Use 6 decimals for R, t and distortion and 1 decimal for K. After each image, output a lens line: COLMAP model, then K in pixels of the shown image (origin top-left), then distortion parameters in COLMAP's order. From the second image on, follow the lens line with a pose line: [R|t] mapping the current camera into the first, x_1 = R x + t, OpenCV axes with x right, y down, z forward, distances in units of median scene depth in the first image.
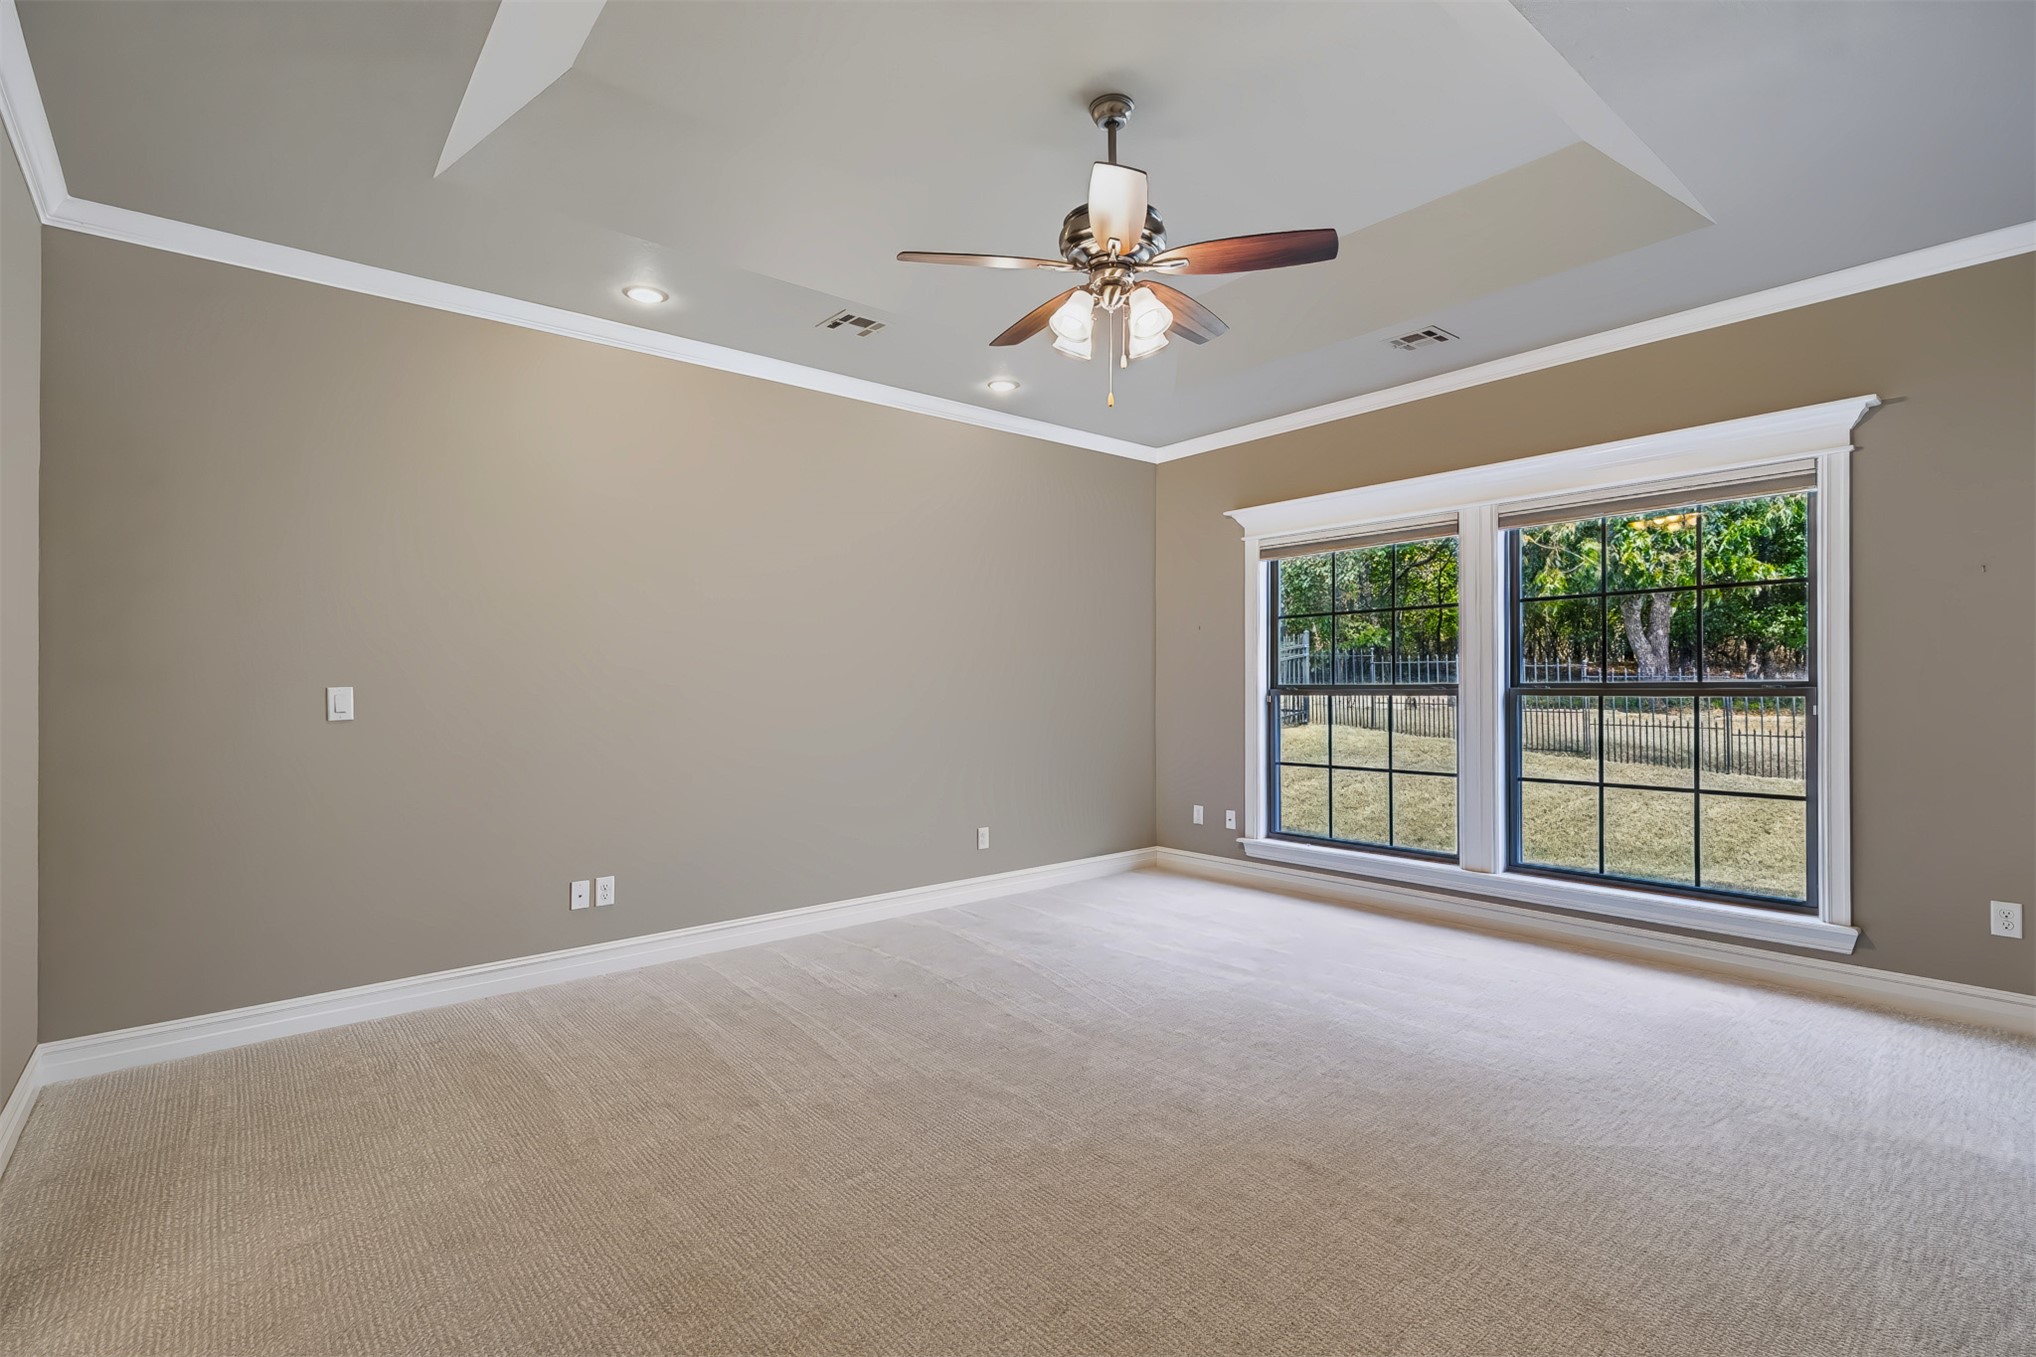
lens RADIAL K [[947.6, 0, 994.2], [0, 947.6, 683.7], [0, 0, 1]] dist [0.015301, -0.000432]
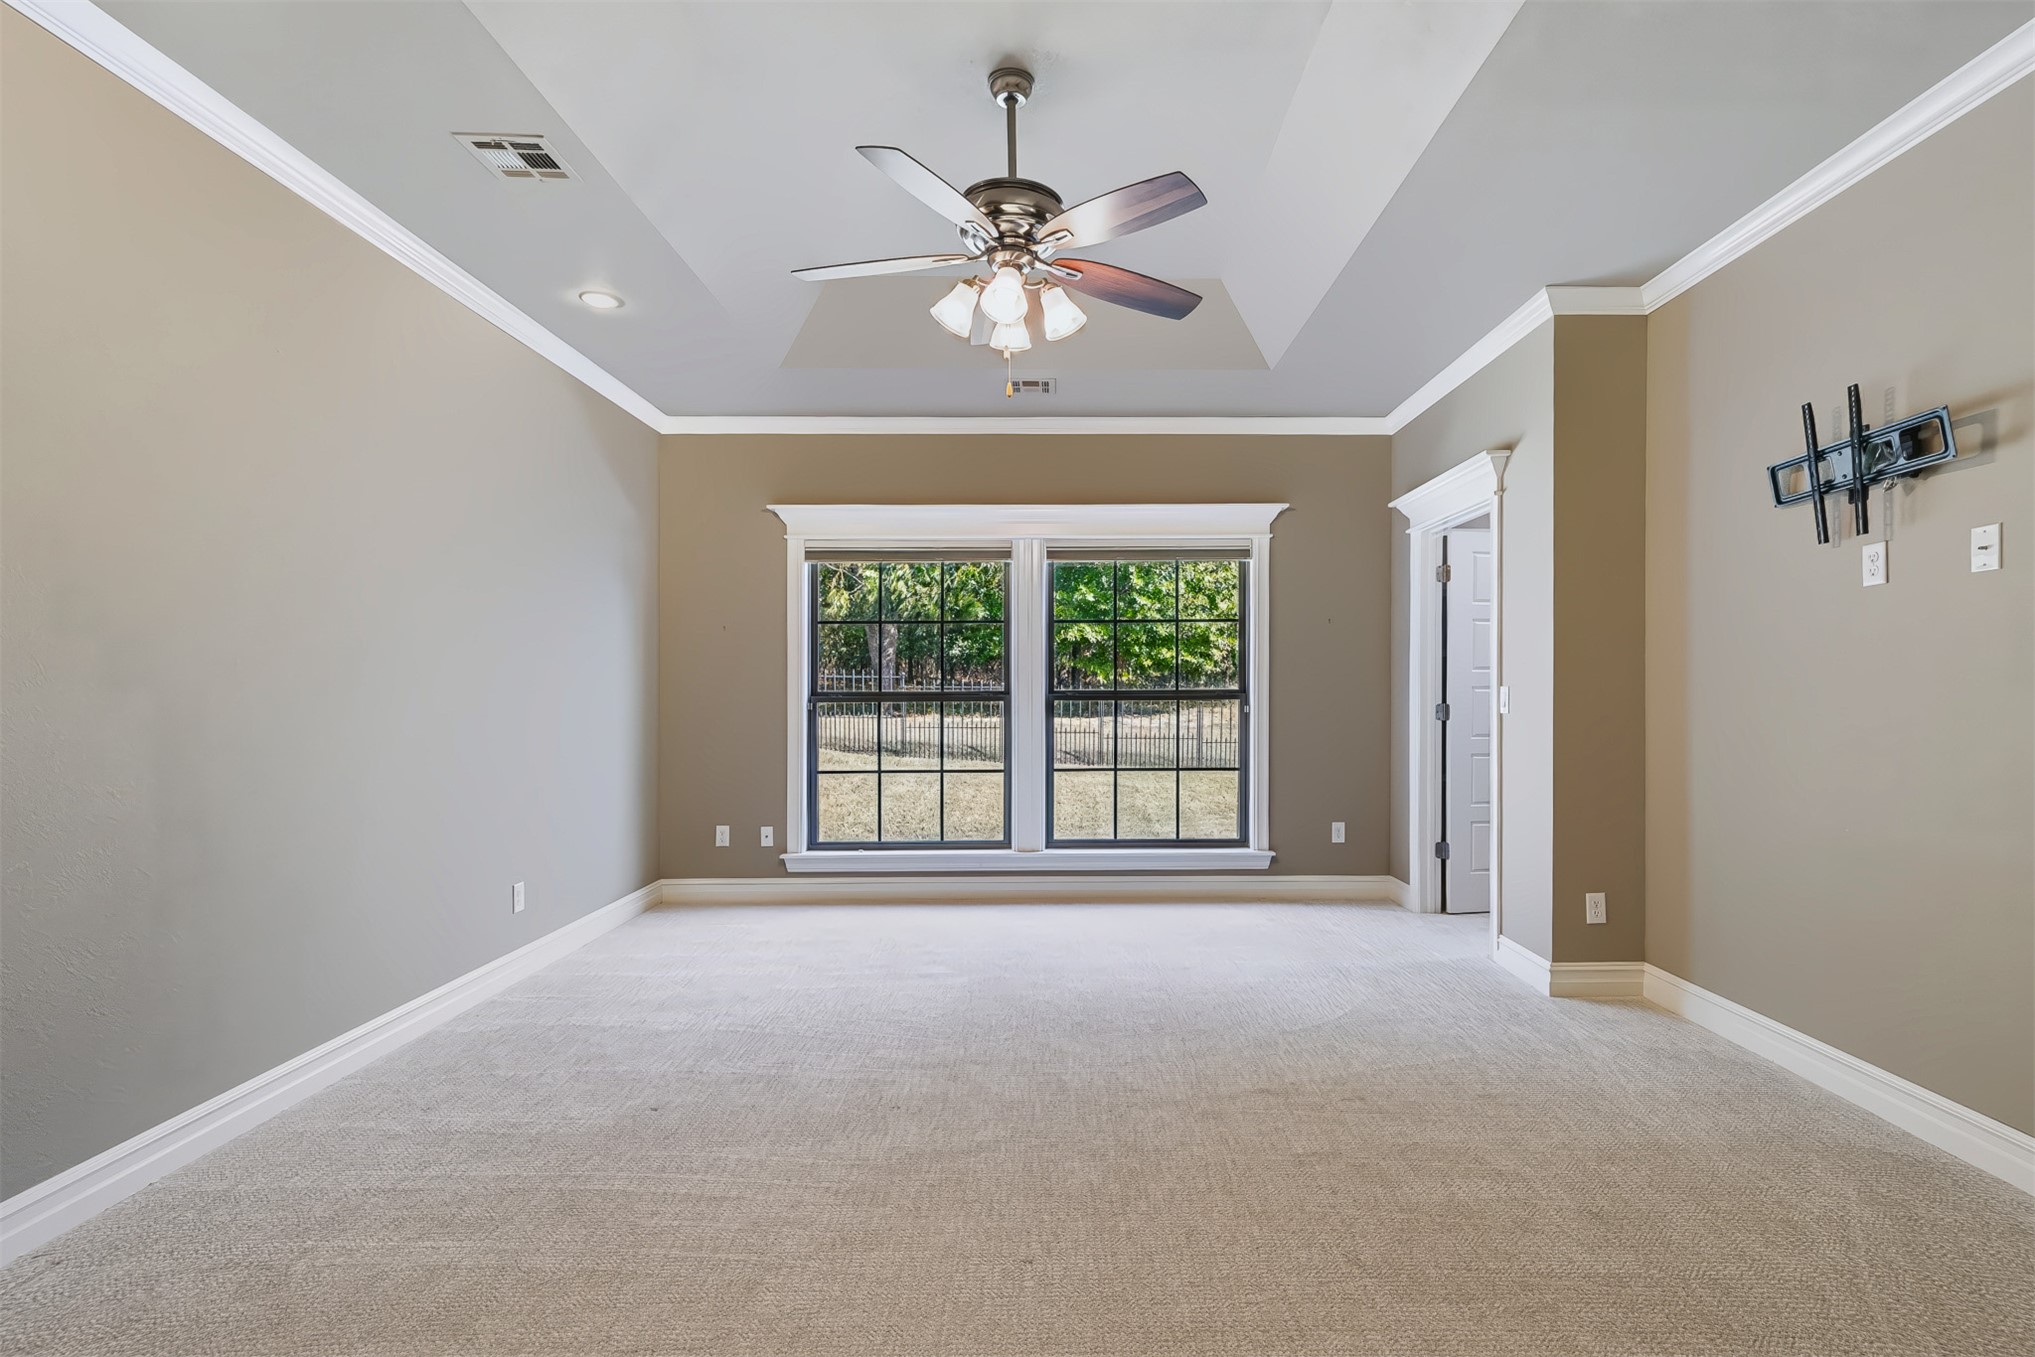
lens RADIAL K [[987.3, 0, 1024.9], [0, 987.3, 709.1], [0, 0, 1]] dist [0.018805, 0.000276]
pose [[0.626361, -0.011587, 0.779447, -0.440109], [-0.001091, 0.999876, 0.015740, 0.003040], [-0.779532, -0.010710, 0.626270, 0.245268]]
